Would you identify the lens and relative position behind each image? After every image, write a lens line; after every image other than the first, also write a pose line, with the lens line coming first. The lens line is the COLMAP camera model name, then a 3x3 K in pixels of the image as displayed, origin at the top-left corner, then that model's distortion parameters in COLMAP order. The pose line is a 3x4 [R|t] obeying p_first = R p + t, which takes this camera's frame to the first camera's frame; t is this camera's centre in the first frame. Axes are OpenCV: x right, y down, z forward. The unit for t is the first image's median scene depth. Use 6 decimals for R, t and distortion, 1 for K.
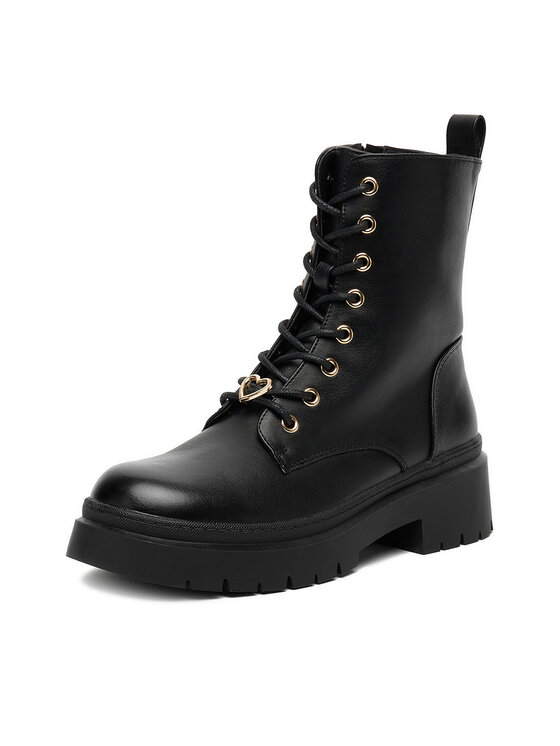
lens RADIAL K [[1356.4, 0, 280.4], [0, 1356.4, 373.3], [0, 0, 1]] dist [-0.008798, 0.000000]
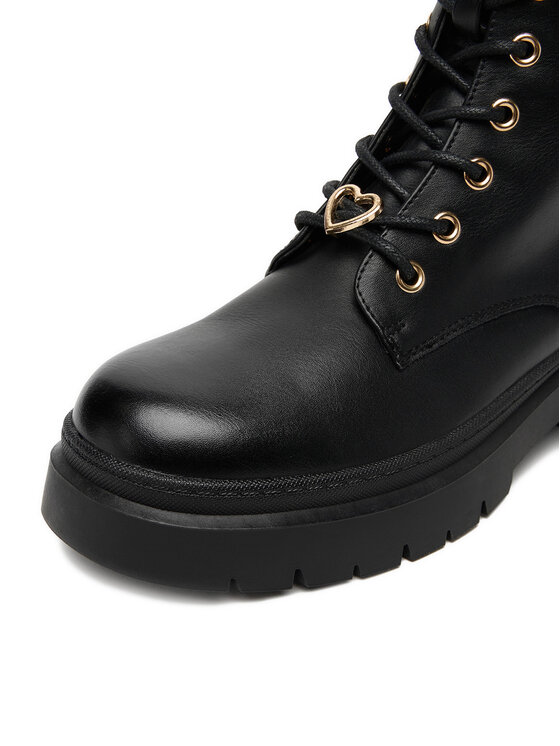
lens RADIAL K [[995.9, 0, 277.2], [0, 995.9, 372.3], [0, 0, 1]] dist [-0.030706, 0.000000]
pose [[0.996718, 0.016384, -0.079272, -0.015217], [0.008064, 0.954335, 0.298630, -0.051691], [0.080545, -0.298290, 0.951071, 0.552483]]
